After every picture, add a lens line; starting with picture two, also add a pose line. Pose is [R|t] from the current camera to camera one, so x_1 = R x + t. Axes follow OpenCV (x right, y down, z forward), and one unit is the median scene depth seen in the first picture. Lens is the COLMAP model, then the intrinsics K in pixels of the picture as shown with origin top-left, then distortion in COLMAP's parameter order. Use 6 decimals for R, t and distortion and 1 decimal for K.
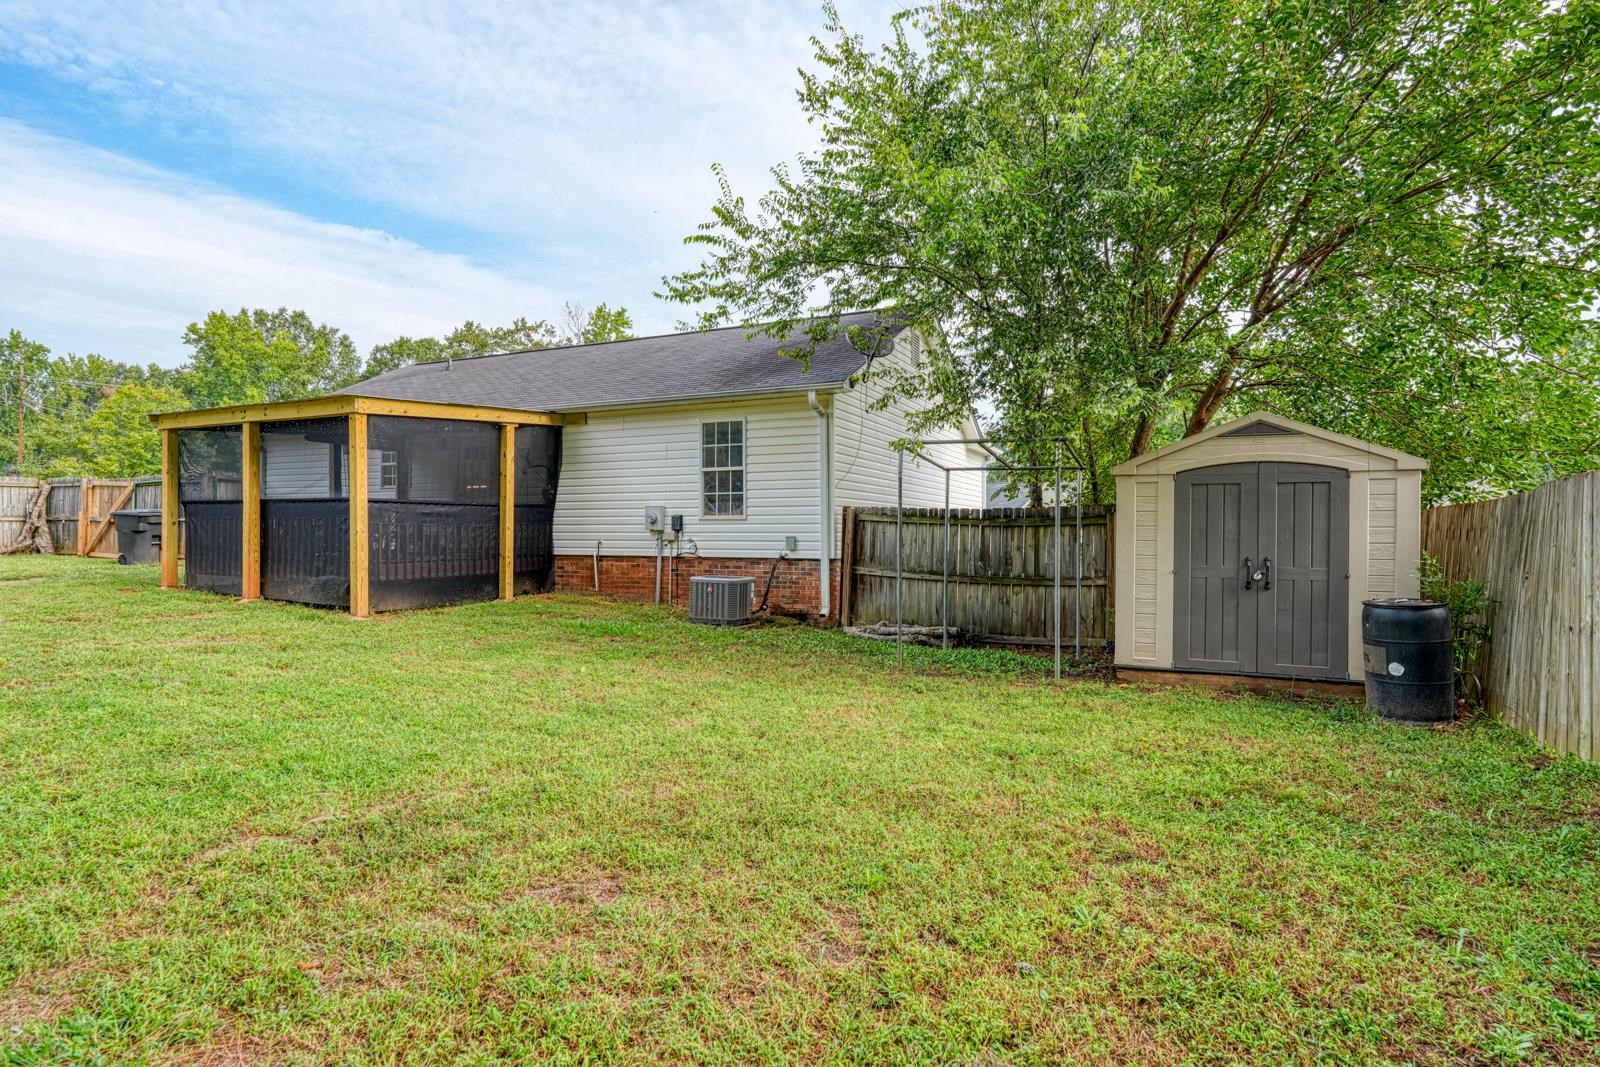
lens RADIAL K [[820.2, 0, 802.3], [0, 820.2, 533.2], [0, 0, 1]] dist [0.003668, -0.000556]
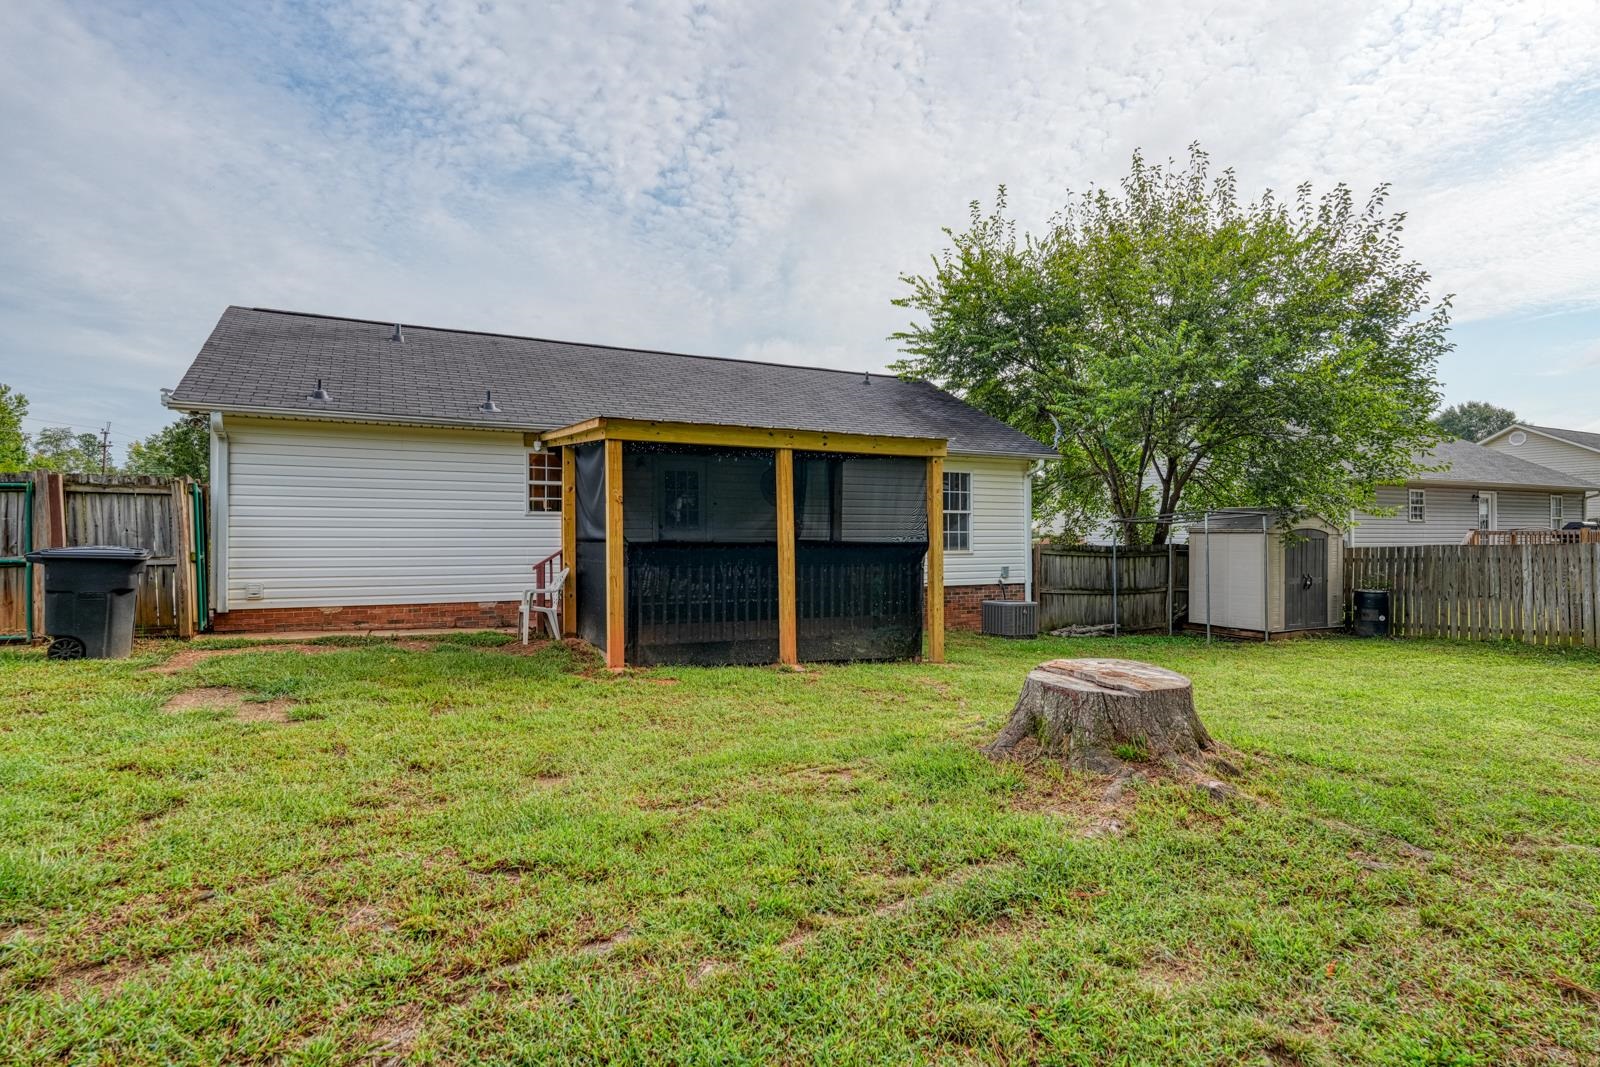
lens RADIAL K [[820.2, 0, 802.3], [0, 820.2, 533.2], [0, 0, 1]] dist [0.003668, -0.000556]
pose [[0.624270, 0.001788, 0.781207, -1.253624], [0.002169, 0.999990, -0.004022, -0.045503], [-0.781206, 0.004205, 0.624259, 0.456435]]
